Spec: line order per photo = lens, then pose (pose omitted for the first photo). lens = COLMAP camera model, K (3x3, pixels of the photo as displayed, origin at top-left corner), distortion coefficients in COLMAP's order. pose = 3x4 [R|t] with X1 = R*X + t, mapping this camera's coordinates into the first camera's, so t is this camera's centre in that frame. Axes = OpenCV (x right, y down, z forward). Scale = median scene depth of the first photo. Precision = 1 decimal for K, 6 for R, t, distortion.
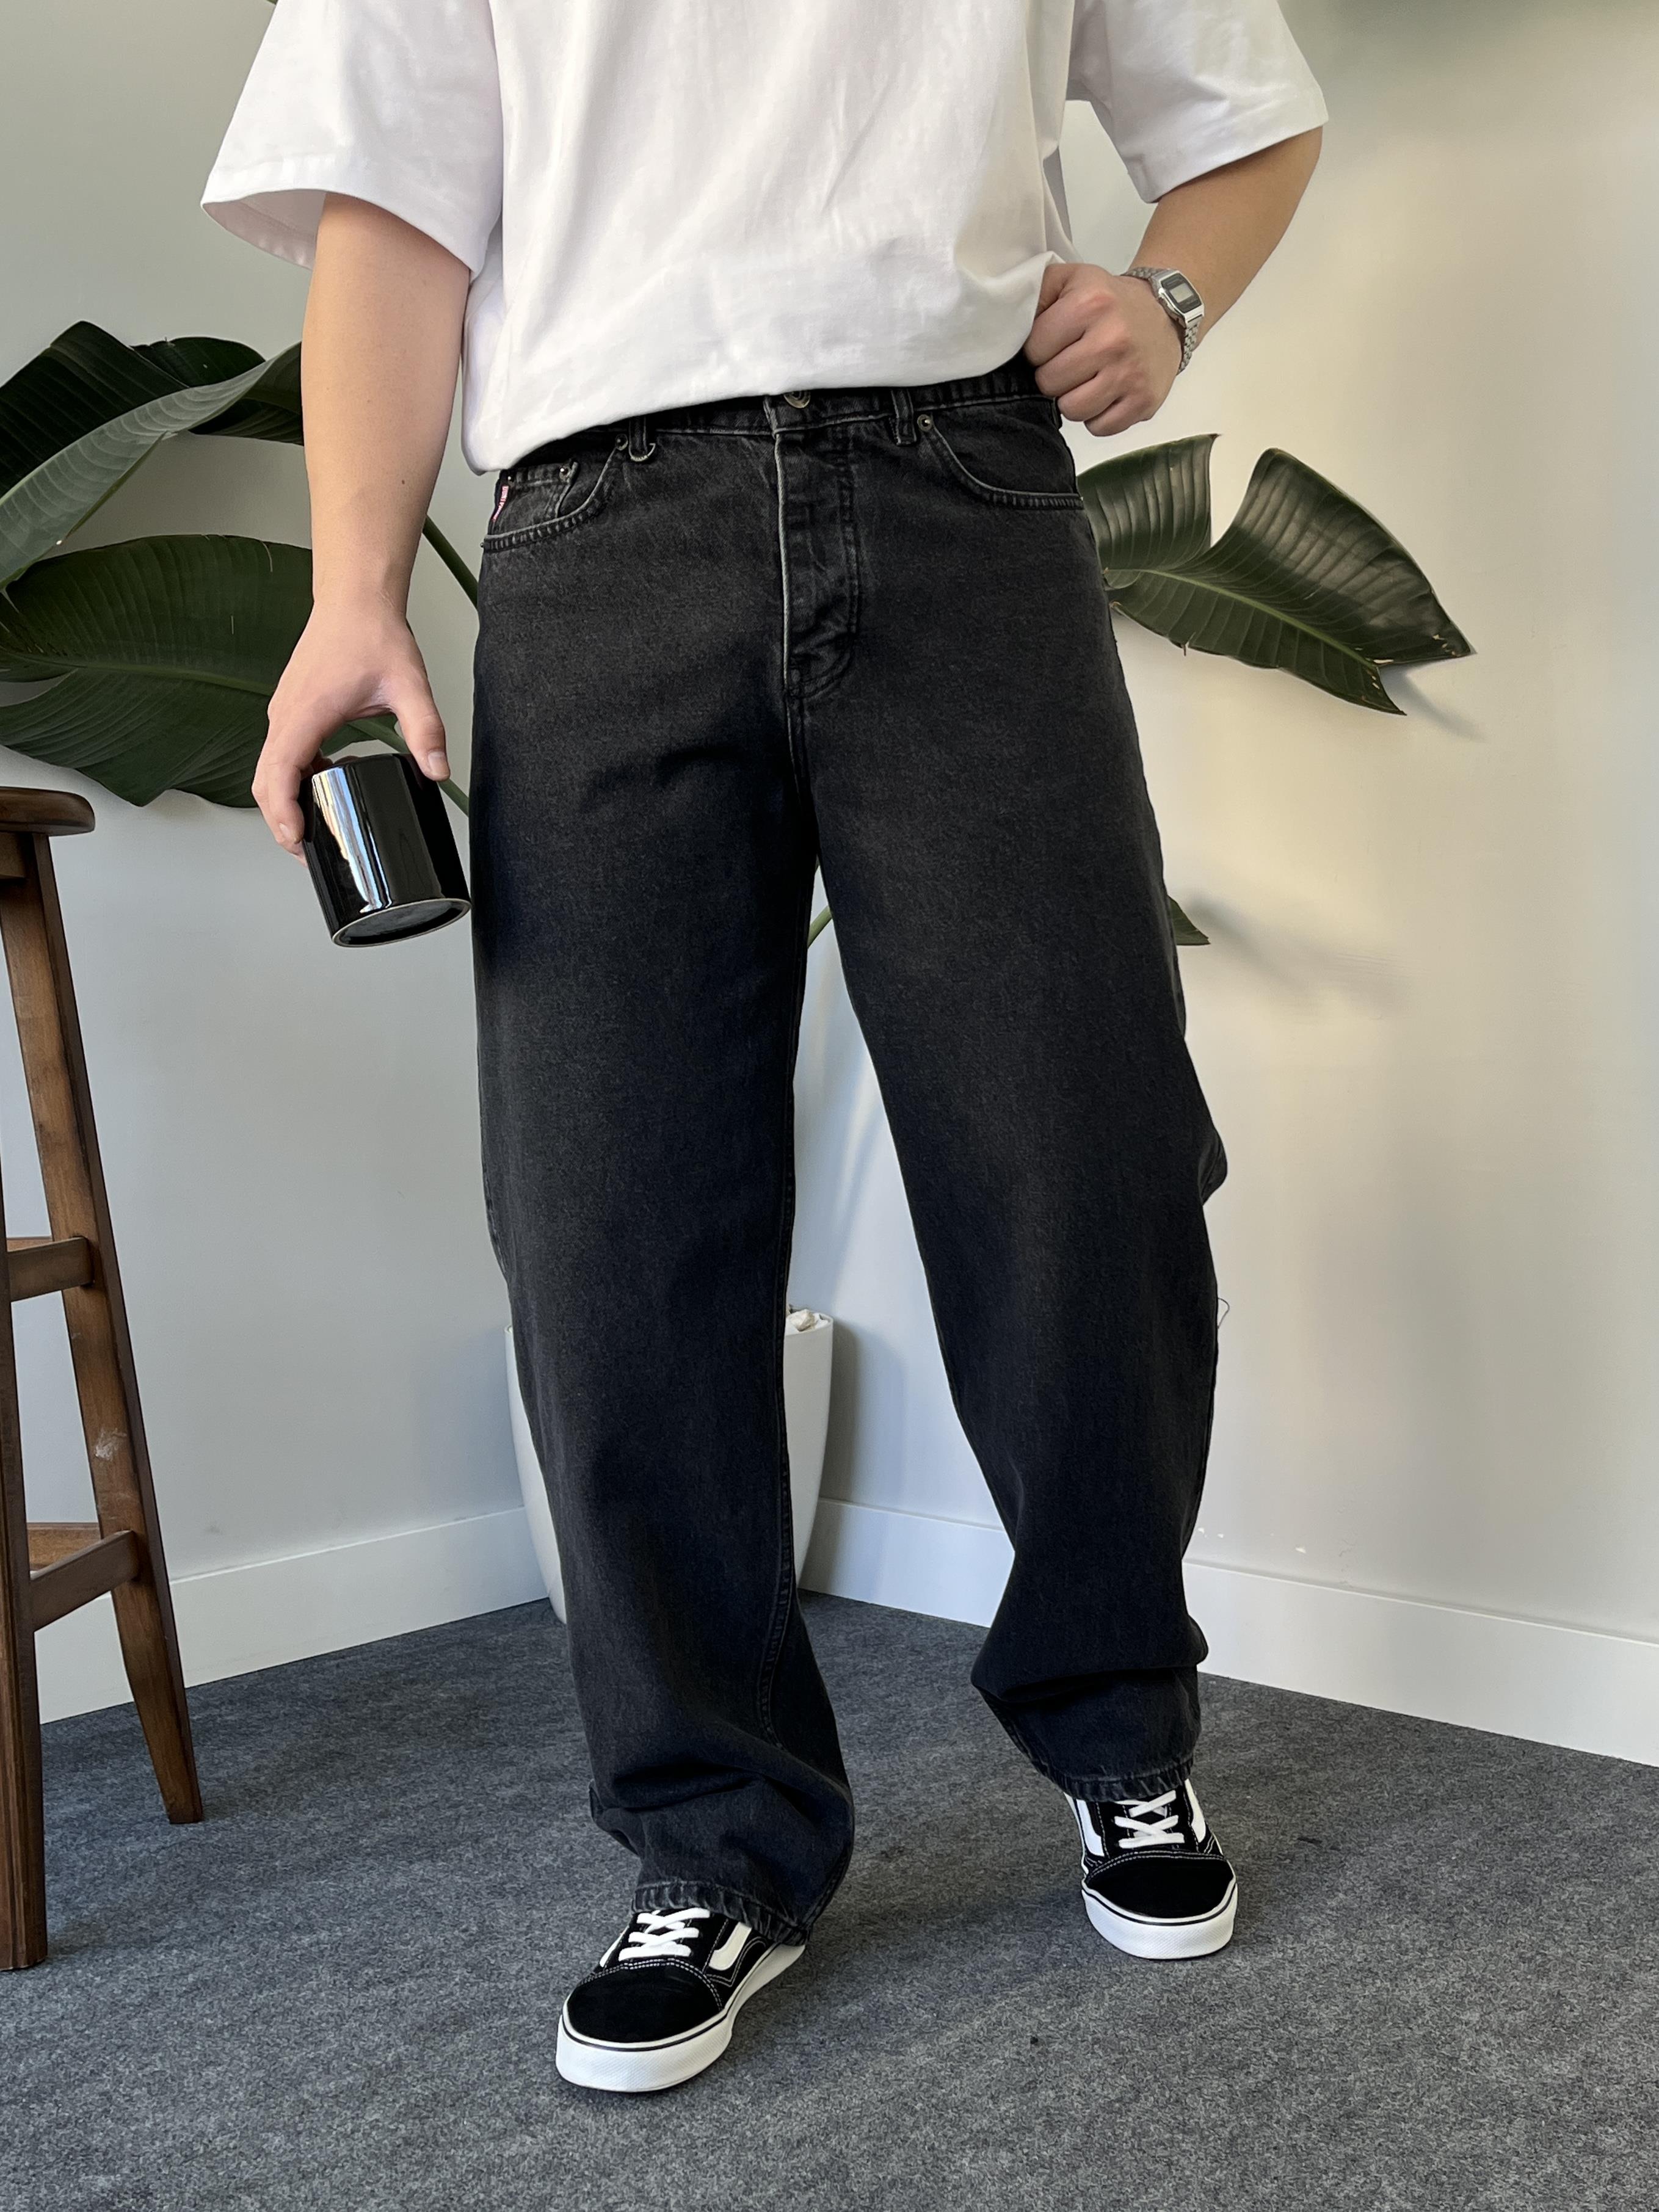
lens RADIAL K [[2460.0, 0, 858.5], [0, 2460.0, 1100.3], [0, 0, 1]] dist [0.032061, 0.000000]
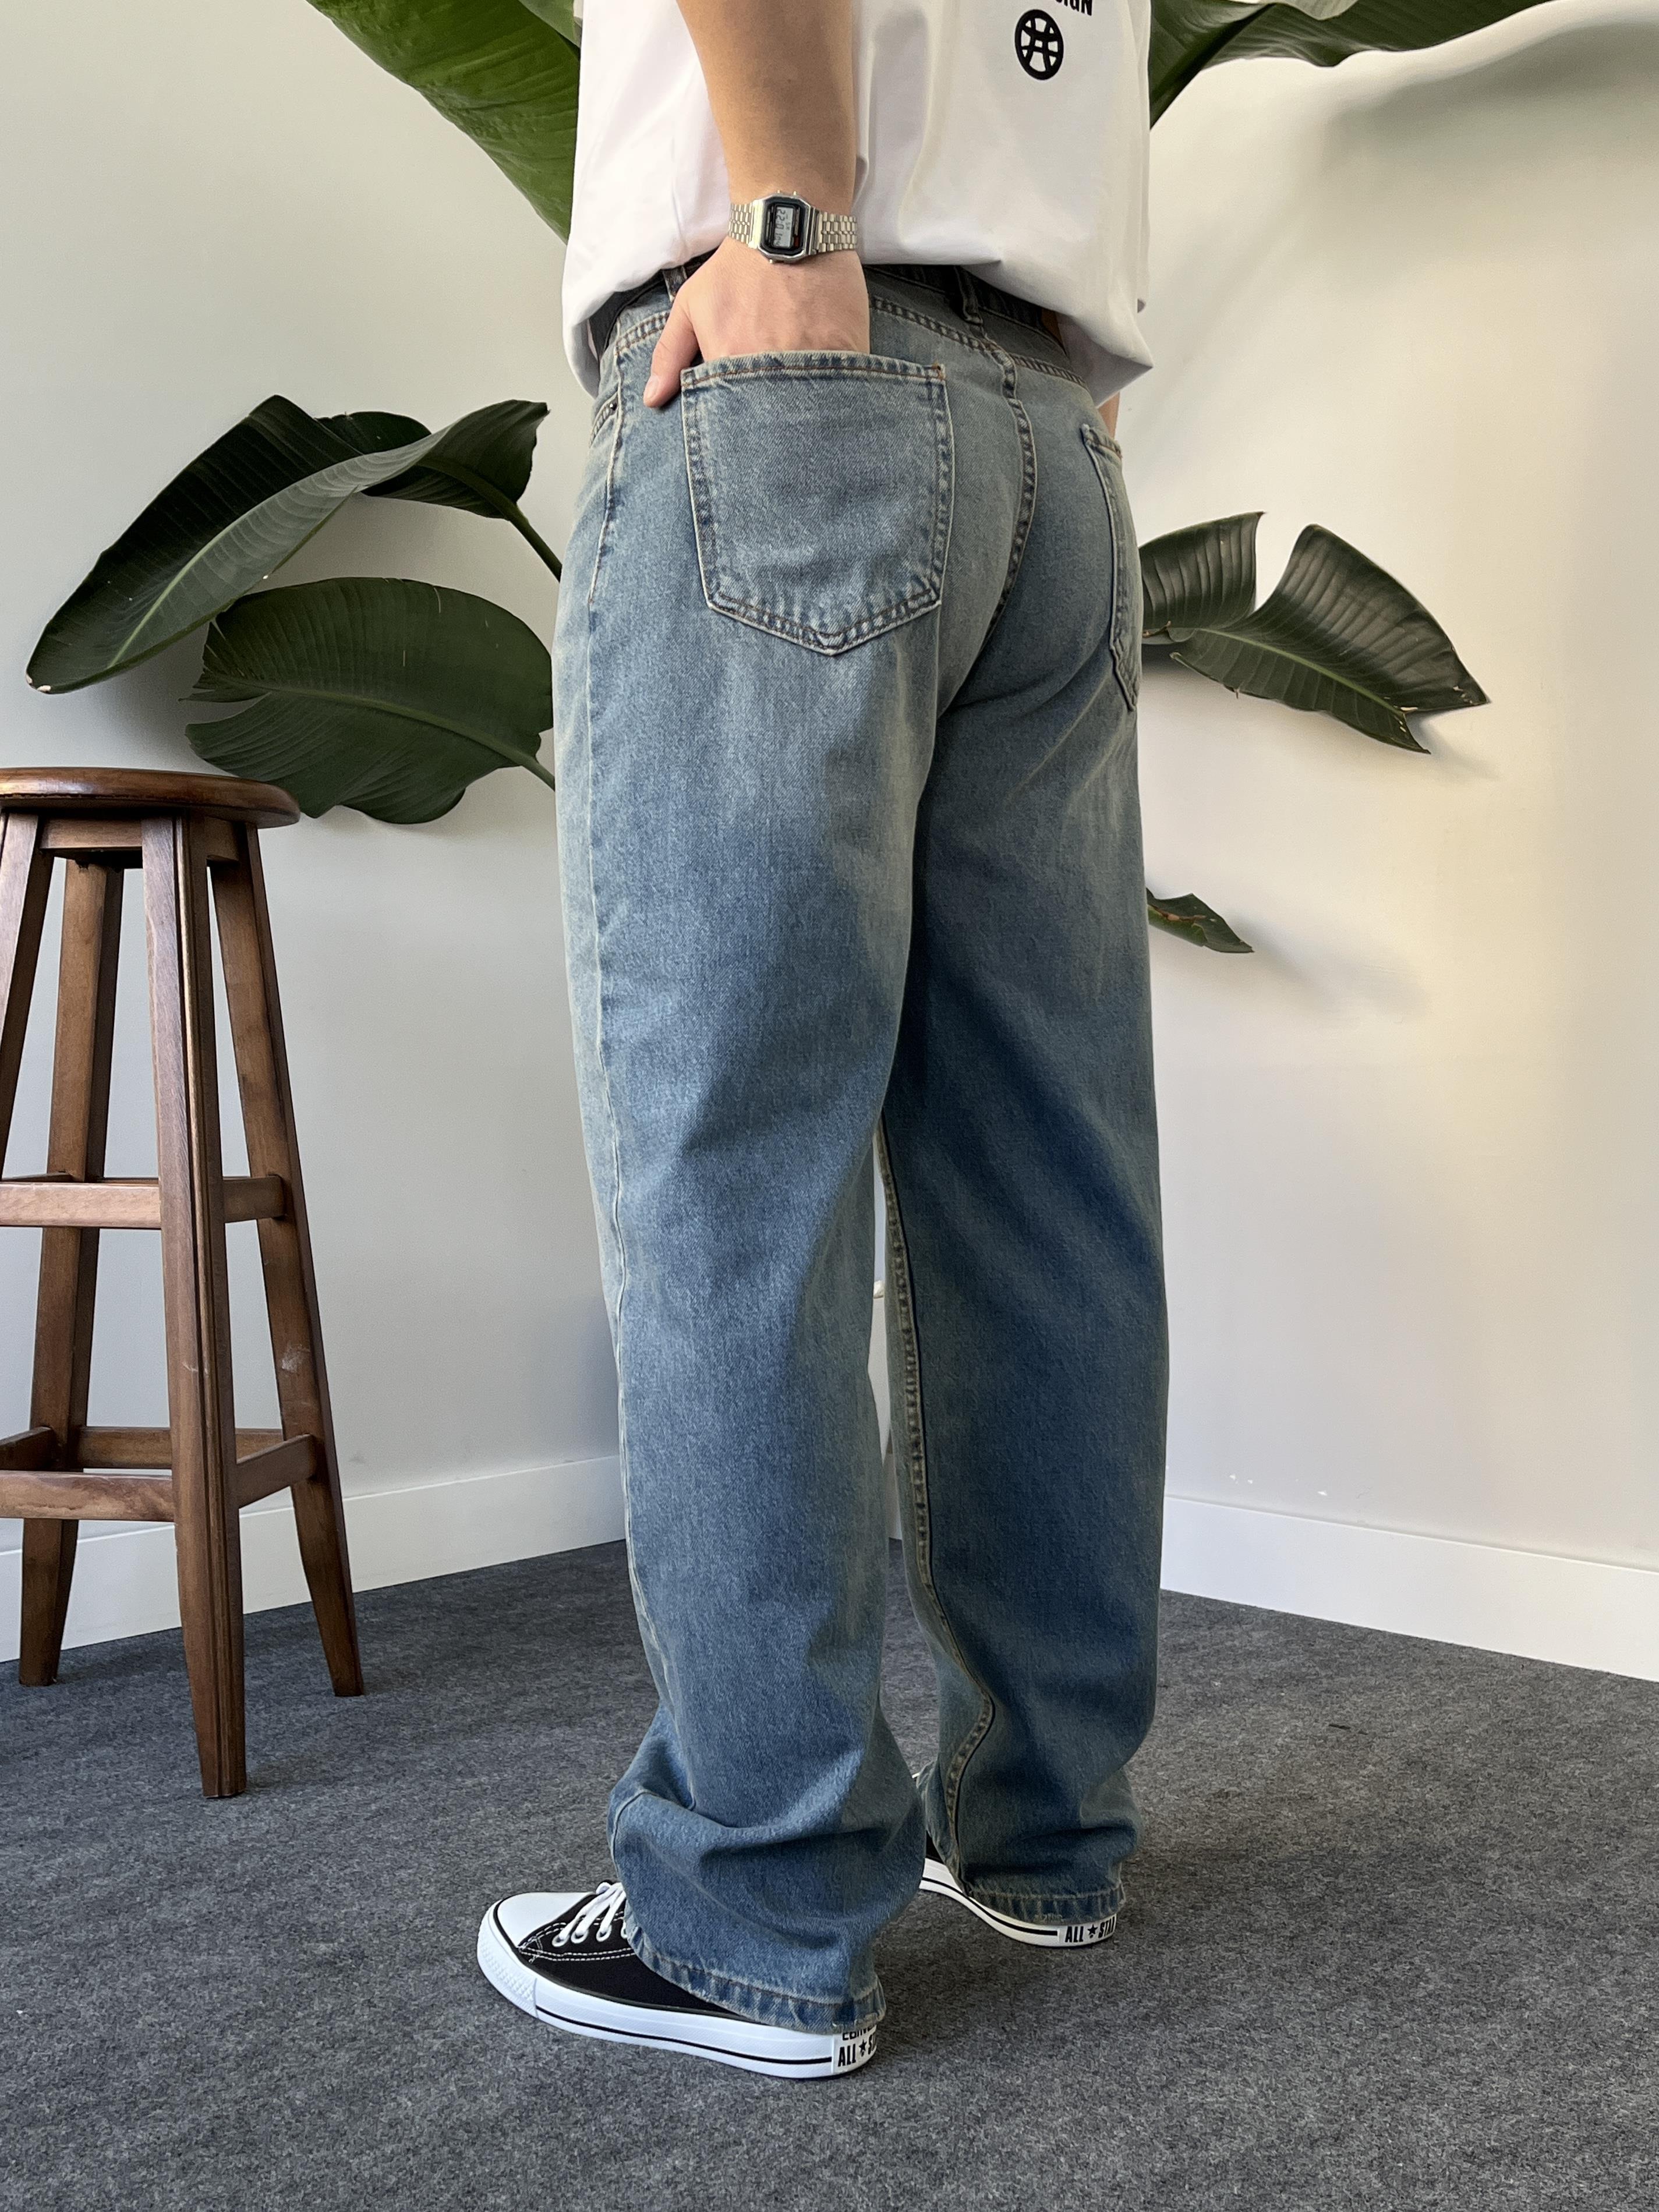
lens RADIAL K [[2307.5, 0, 831.8], [0, 2307.5, 1134.6], [0, 0, 1]] dist [0.033055, 0.000000]
pose [[0.999801, 0.019927, -0.000923, -0.052135], [-0.019946, 0.999401, -0.028276, 0.057599], [0.000359, 0.028289, 0.999600, -0.070346]]
